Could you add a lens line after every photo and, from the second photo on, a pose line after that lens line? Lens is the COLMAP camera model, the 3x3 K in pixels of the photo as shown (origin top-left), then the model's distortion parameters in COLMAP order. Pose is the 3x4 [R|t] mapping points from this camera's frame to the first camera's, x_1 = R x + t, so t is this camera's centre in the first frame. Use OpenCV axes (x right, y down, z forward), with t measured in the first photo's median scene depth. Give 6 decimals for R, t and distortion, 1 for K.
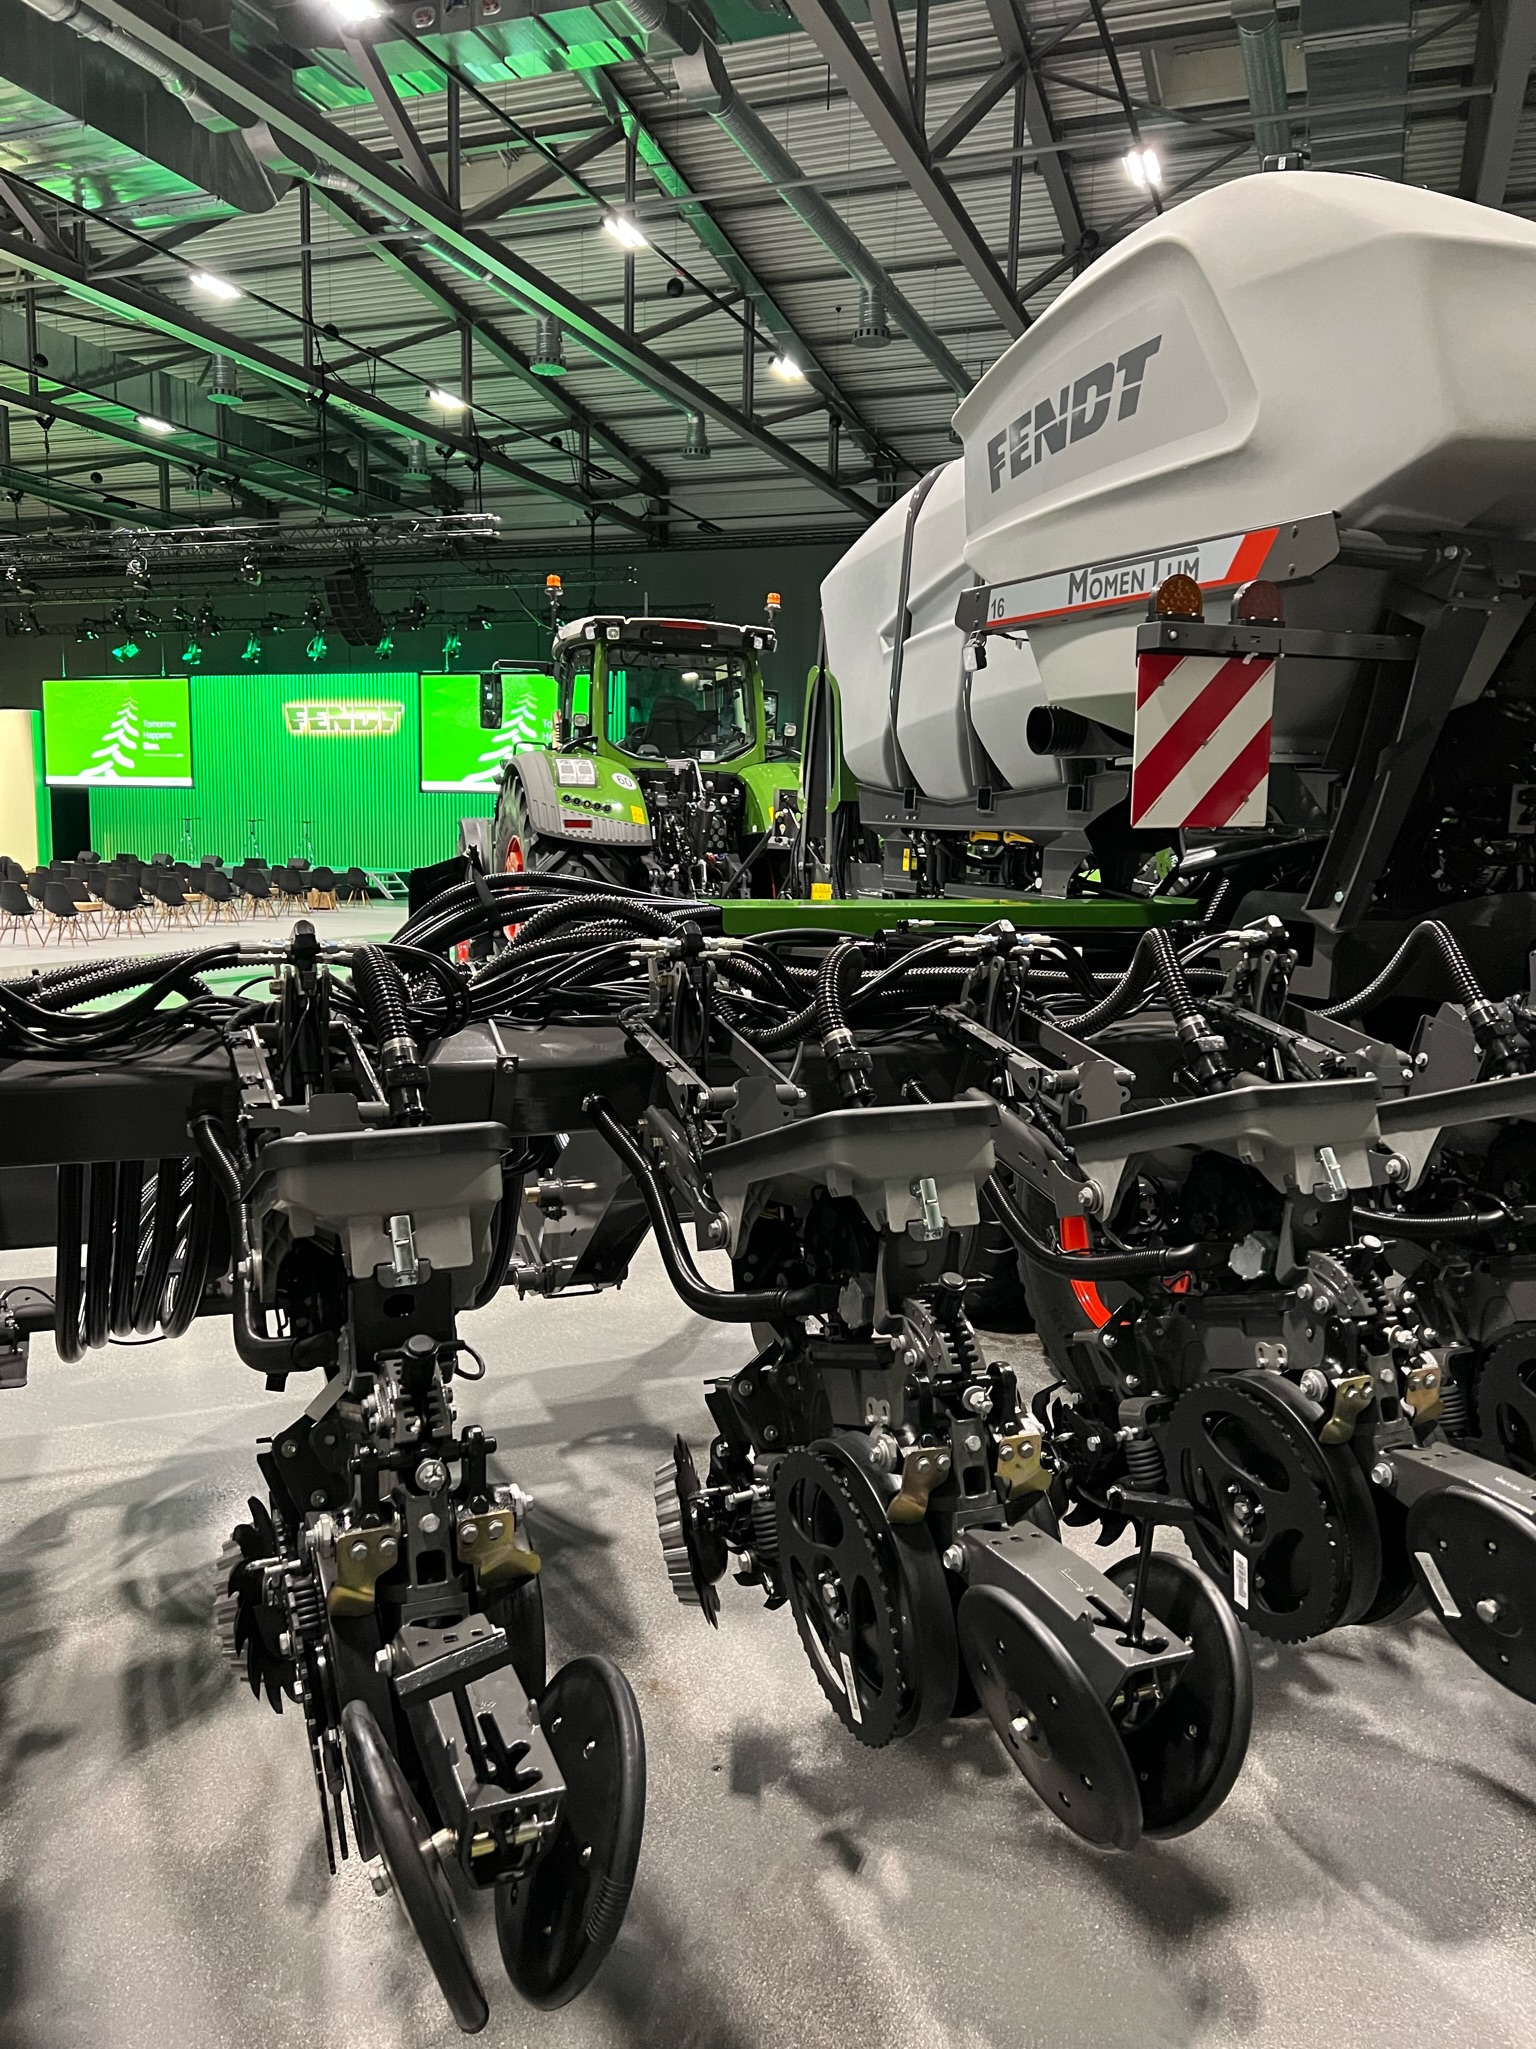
lens RADIAL K [[1575.4, 0, 775.6], [0, 1575.4, 1012.3], [0, 0, 1]] dist [0.052954, -0.047640]
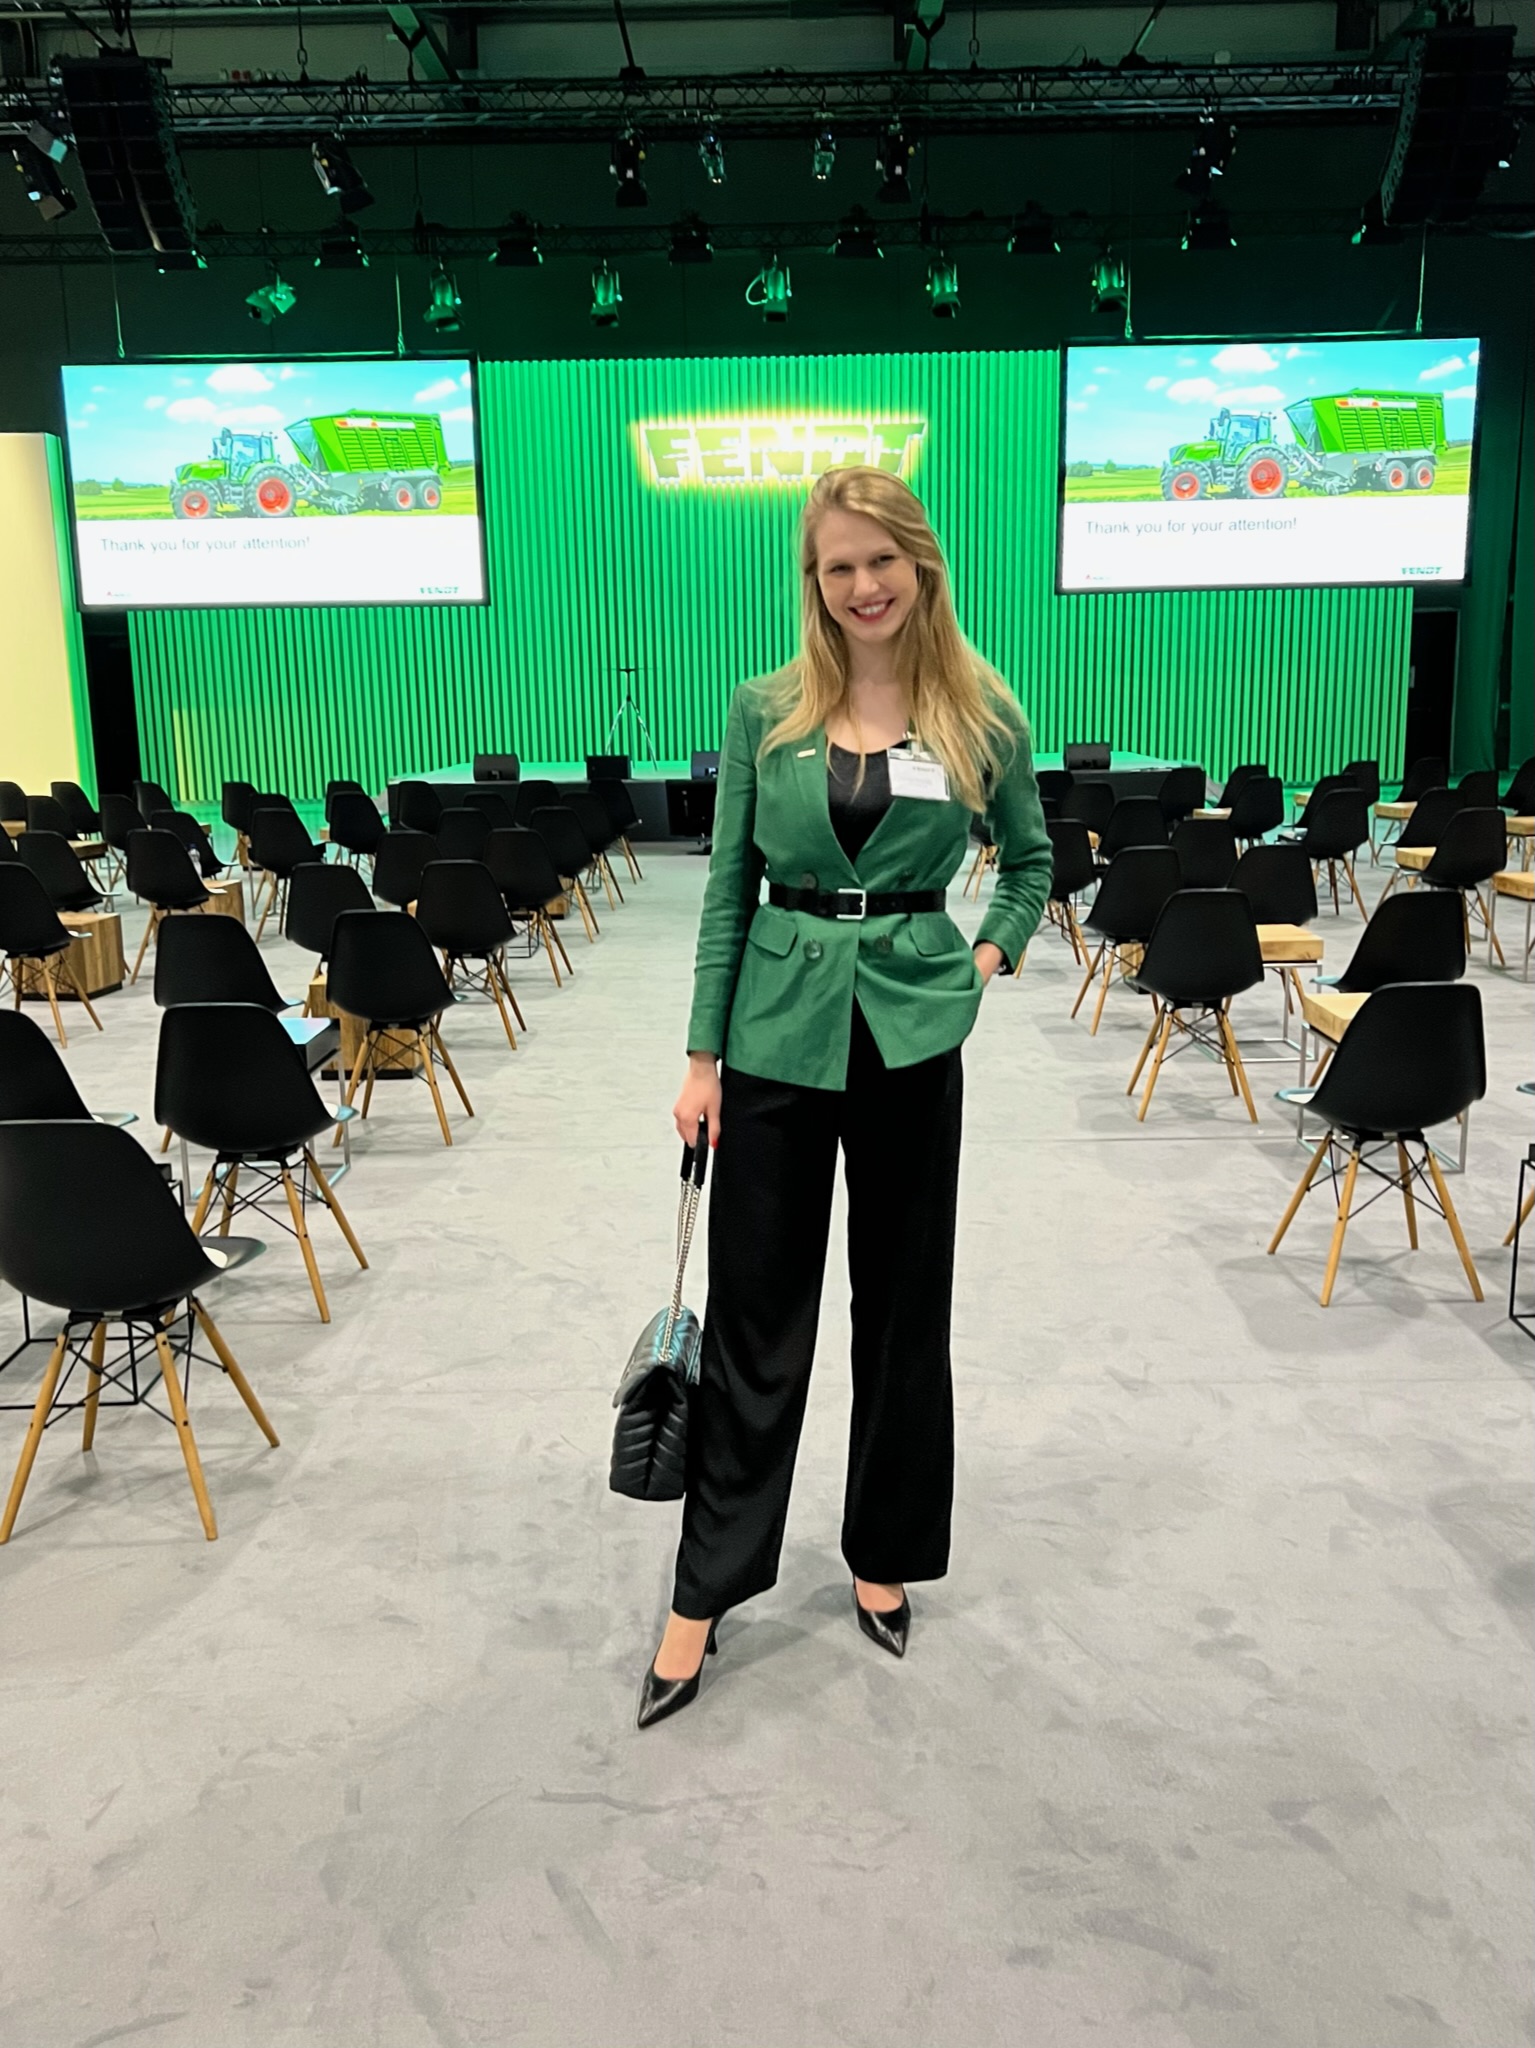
lens RADIAL K [[1574.7, 0, 775.1], [0, 1574.7, 1011.8], [0, 0, 1]] dist [0.052954, -0.047640]
pose [[0.941648, -0.098670, 0.321814, -0.452304], [0.075711, 0.993659, 0.083126, -0.054018], [-0.327975, -0.053911, 0.943147, 0.529810]]
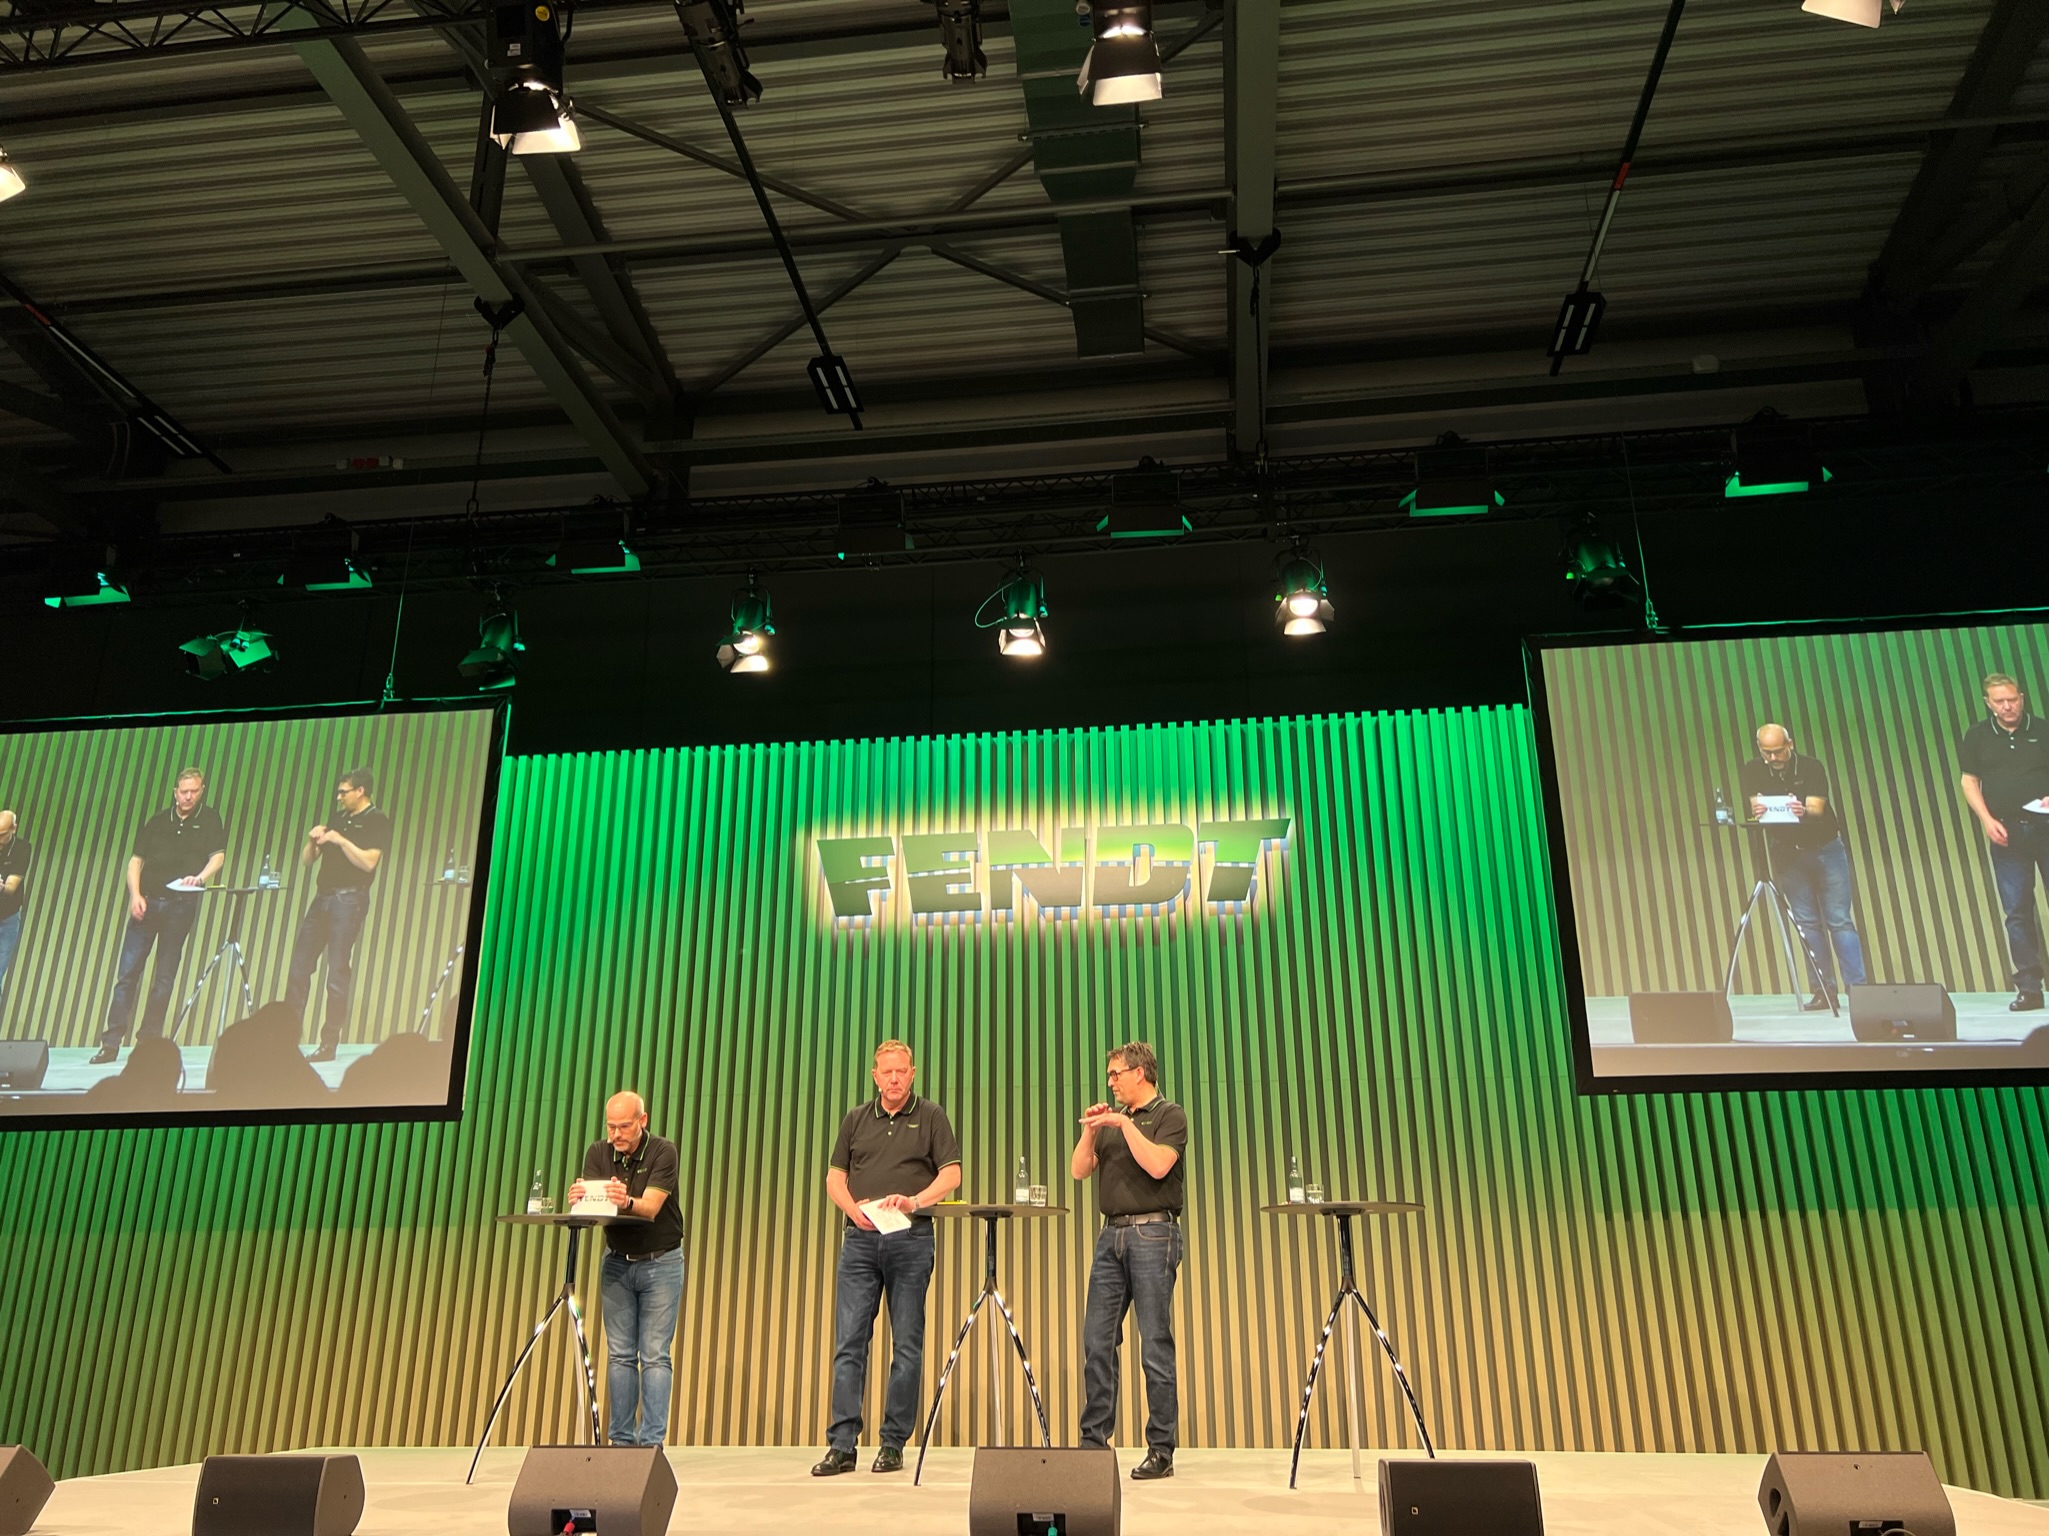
lens RADIAL K [[1571.7, 0, 1014.6], [0, 1571.7, 780.3], [0, 0, 1]] dist [0.060771, -0.054701]
pose [[0.974635, 0.052447, 0.217568, -0.342803], [0.046804, 0.902889, -0.427317, -0.079086], [-0.218851, 0.426662, 0.877533, 0.747010]]
